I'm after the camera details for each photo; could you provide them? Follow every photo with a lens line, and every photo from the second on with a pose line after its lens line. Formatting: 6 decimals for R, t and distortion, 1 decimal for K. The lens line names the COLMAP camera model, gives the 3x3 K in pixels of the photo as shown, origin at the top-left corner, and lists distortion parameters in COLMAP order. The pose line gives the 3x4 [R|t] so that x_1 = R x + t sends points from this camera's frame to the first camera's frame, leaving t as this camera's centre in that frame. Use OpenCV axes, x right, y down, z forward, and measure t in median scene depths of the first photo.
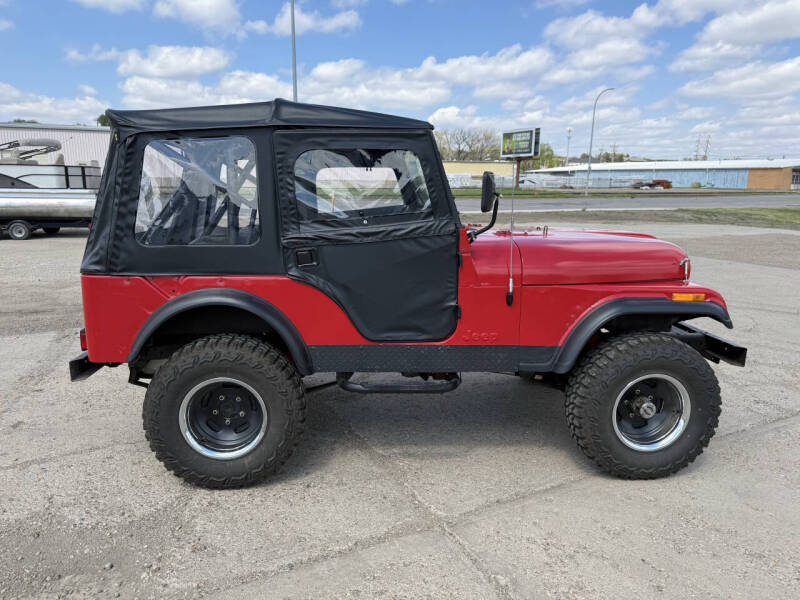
lens RADIAL K [[569.5, 0, 399.1], [0, 569.5, 296.2], [0, 0, 1]] dist [0.021226, -0.020959]
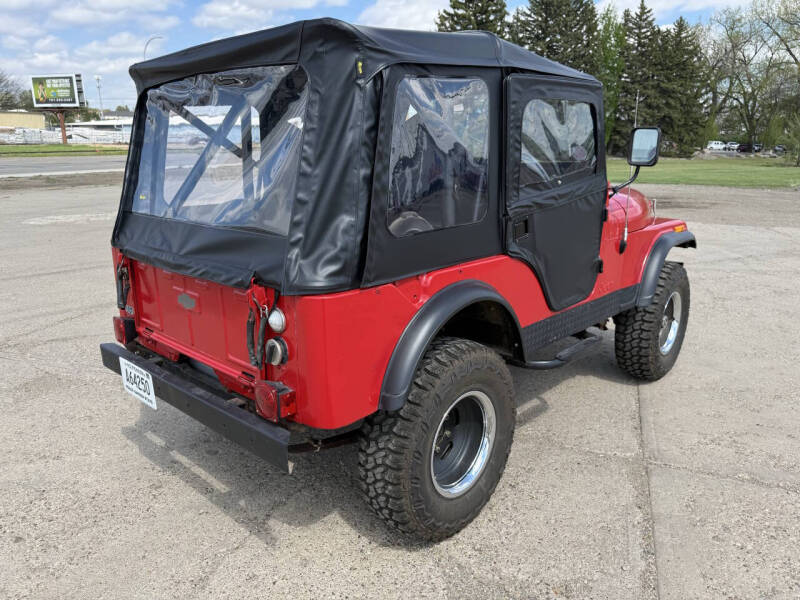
lens RADIAL K [[569.5, 0, 400.3], [0, 569.5, 298.5], [0, 0, 1]] dist [0.021226, -0.020959]
pose [[0.733783, -0.187176, 0.653090, -0.149918], [0.136012, 0.982310, 0.128714, -0.017185], [-0.665630, -0.005621, 0.746261, 0.082973]]
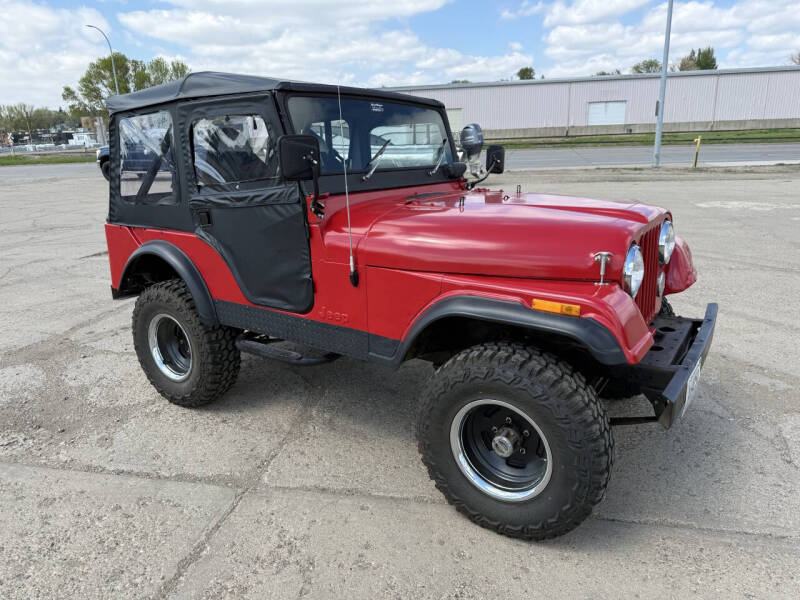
lens RADIAL K [[569.5, 0, 401.3], [0, 569.5, 298.6], [0, 0, 1]] dist [0.021226, -0.020959]
pose [[0.782179, 0.141543, -0.606763, 0.141398], [-0.086756, 0.989109, 0.118898, -0.013597], [0.616984, -0.040360, 0.785940, 0.061492]]
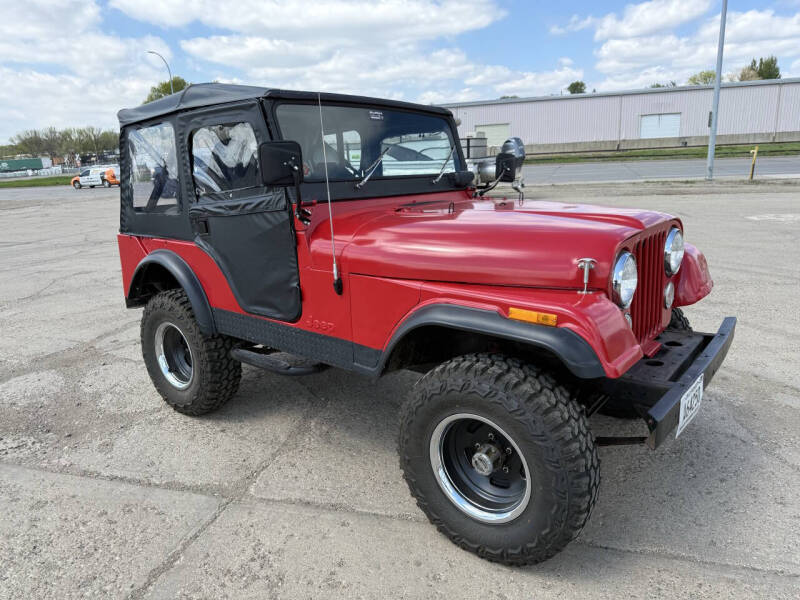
lens RADIAL K [[569.5, 0, 399.8], [0, 569.5, 299.0], [0, 0, 1]] dist [0.021226, -0.020959]
pose [[0.726882, 0.131466, -0.674062, 0.151382], [-0.086901, 0.991224, 0.099613, -0.012699], [0.681242, -0.013830, 0.731927, 0.075938]]
